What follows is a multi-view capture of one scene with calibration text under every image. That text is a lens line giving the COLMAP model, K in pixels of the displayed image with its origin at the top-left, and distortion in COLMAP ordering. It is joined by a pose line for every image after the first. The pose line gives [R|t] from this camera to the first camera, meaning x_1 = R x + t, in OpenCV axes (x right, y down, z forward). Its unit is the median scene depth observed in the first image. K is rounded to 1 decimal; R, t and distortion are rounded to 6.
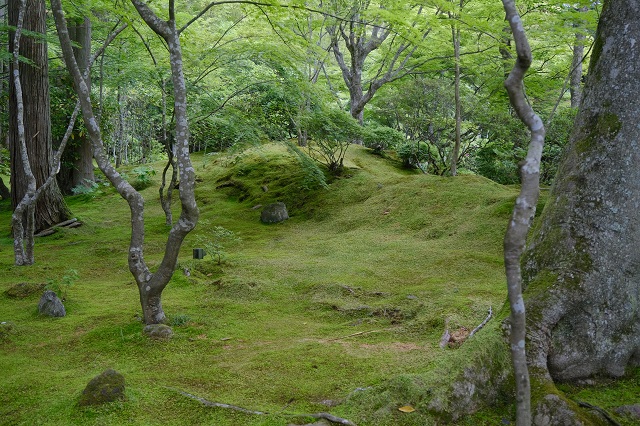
lens RADIAL K [[593.5, 0, 319.9], [0, 593.5, 212.8], [0, 0, 1]] dist [0.003887, 0.000000]
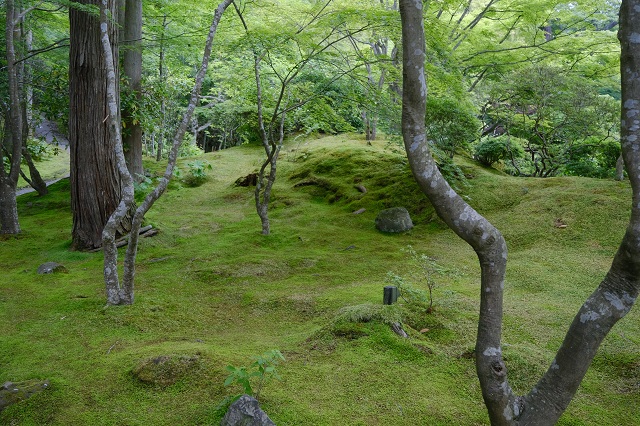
lens RADIAL K [[530.0, 0, 320.2], [0, 530.0, 213.2], [0, 0, 1]] dist [0.017431, 0.007713]
pose [[0.998653, 0.010348, 0.050840, -0.191195], [-0.011555, 0.999657, 0.023503, -0.022885], [-0.050579, -0.024059, 0.998430, 0.237251]]
